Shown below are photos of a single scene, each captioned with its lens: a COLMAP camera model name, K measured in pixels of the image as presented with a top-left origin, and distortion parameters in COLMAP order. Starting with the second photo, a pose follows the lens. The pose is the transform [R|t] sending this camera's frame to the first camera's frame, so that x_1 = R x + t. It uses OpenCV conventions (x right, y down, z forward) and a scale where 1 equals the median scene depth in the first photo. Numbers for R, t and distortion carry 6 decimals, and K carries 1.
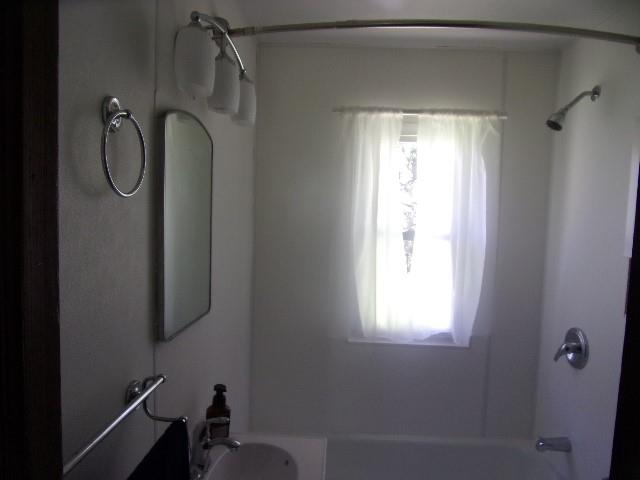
lens RADIAL K [[456.6, 0, 320.8], [0, 456.6, 252.7], [0, 0, 1]] dist [-0.035250, 0.027965]
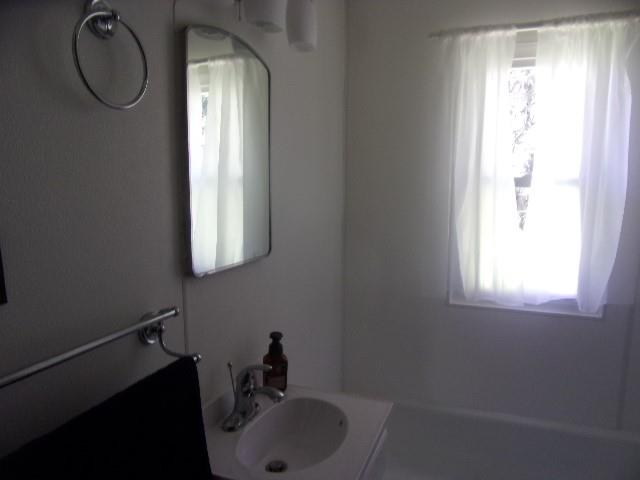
lens RADIAL K [[456.6, 0, 318.2], [0, 456.6, 250.1], [0, 0, 1]] dist [-0.035250, 0.027965]
pose [[0.952172, 0.019216, -0.304959, 0.102066], [-0.001442, 0.998292, 0.058402, 0.046040], [0.305560, -0.055169, 0.950573, 0.100419]]
